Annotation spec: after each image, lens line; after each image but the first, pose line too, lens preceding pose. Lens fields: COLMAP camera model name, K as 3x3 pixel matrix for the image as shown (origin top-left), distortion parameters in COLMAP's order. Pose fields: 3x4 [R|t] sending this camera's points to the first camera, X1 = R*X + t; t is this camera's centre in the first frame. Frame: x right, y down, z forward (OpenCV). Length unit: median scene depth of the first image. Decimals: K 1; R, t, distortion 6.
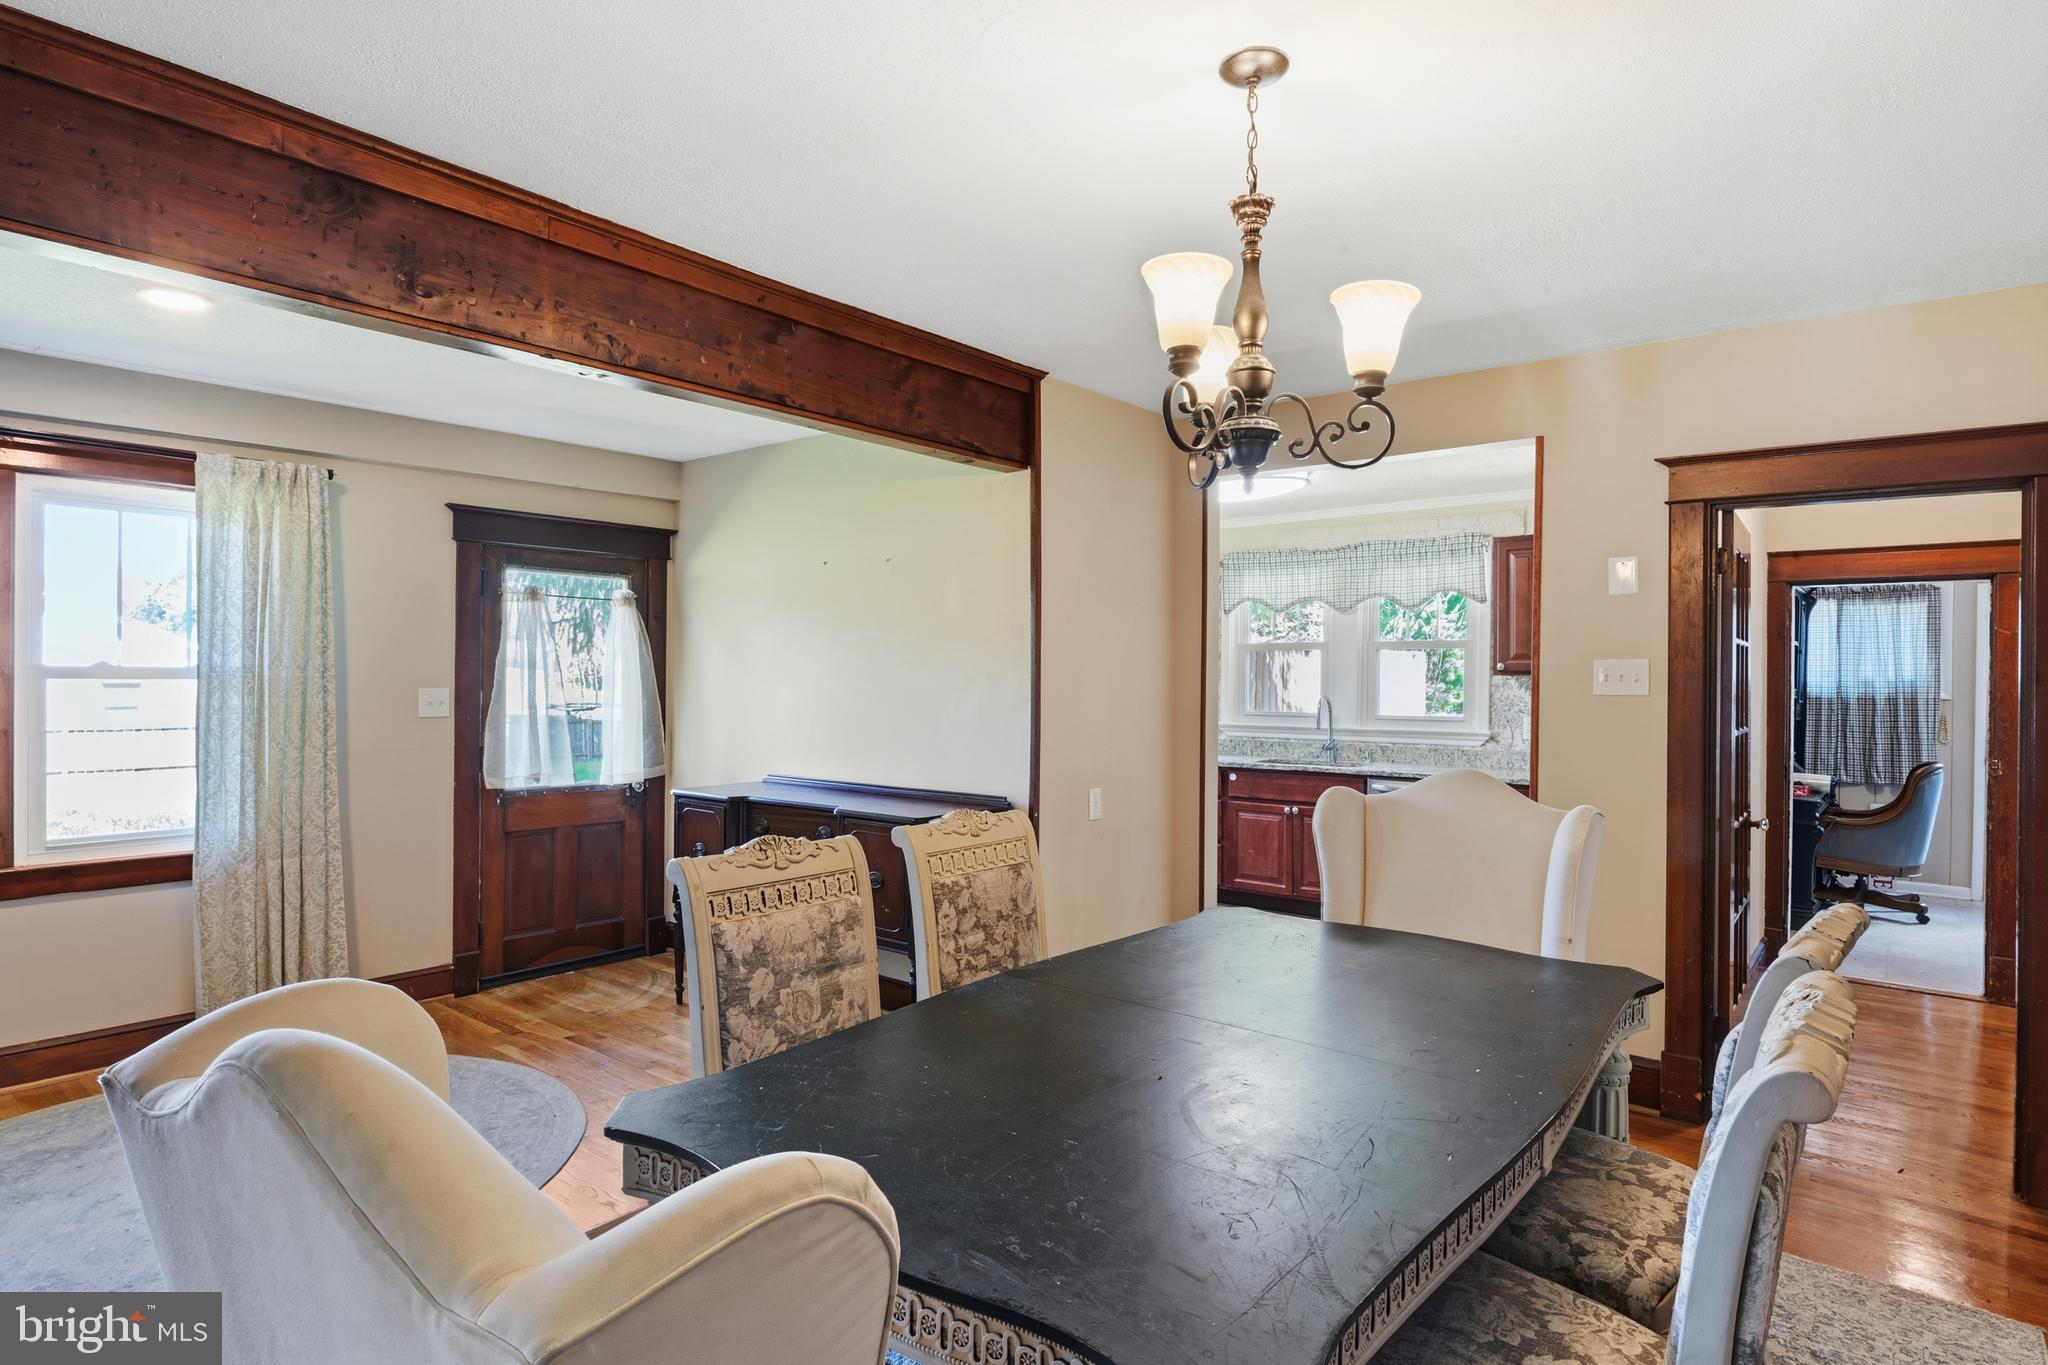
lens RADIAL K [[1089.9, 0, 1017.9], [0, 1089.9, 676.7], [0, 0, 1]] dist [-0.013521, 0.004736]
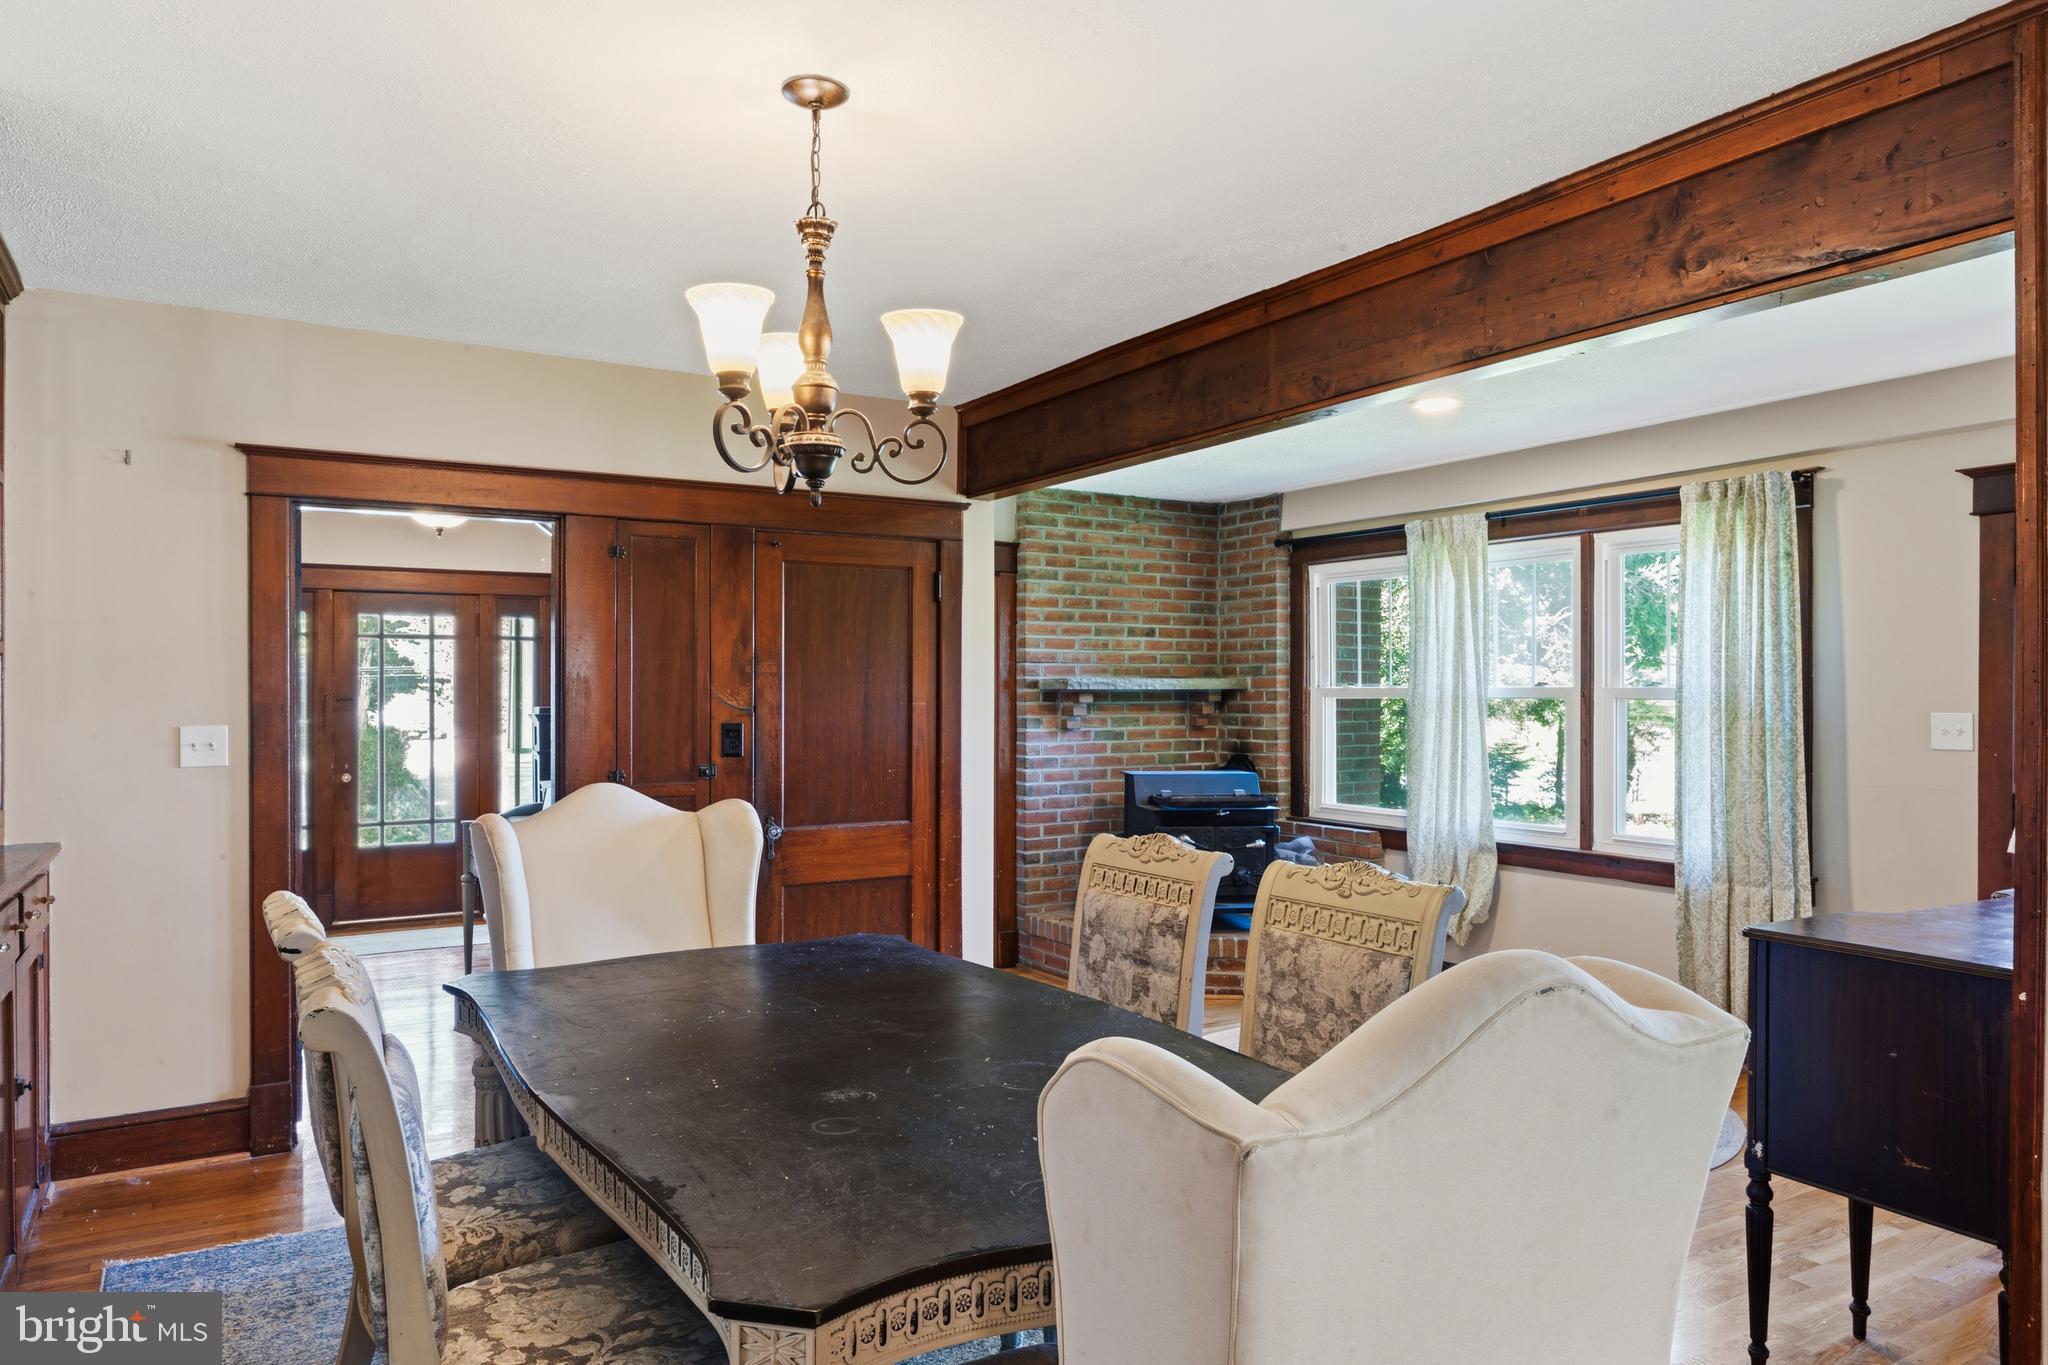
lens RADIAL K [[1316.9, 0, 1013.0], [0, 1316.9, 689.6], [0, 0, 1]] dist [-0.007551, -0.000599]
pose [[-0.323112, -0.011891, -0.946286, 1.075613], [-0.004750, 0.999929, -0.010943, 0.015060], [0.946349, 0.000959, -0.323145, 1.277414]]
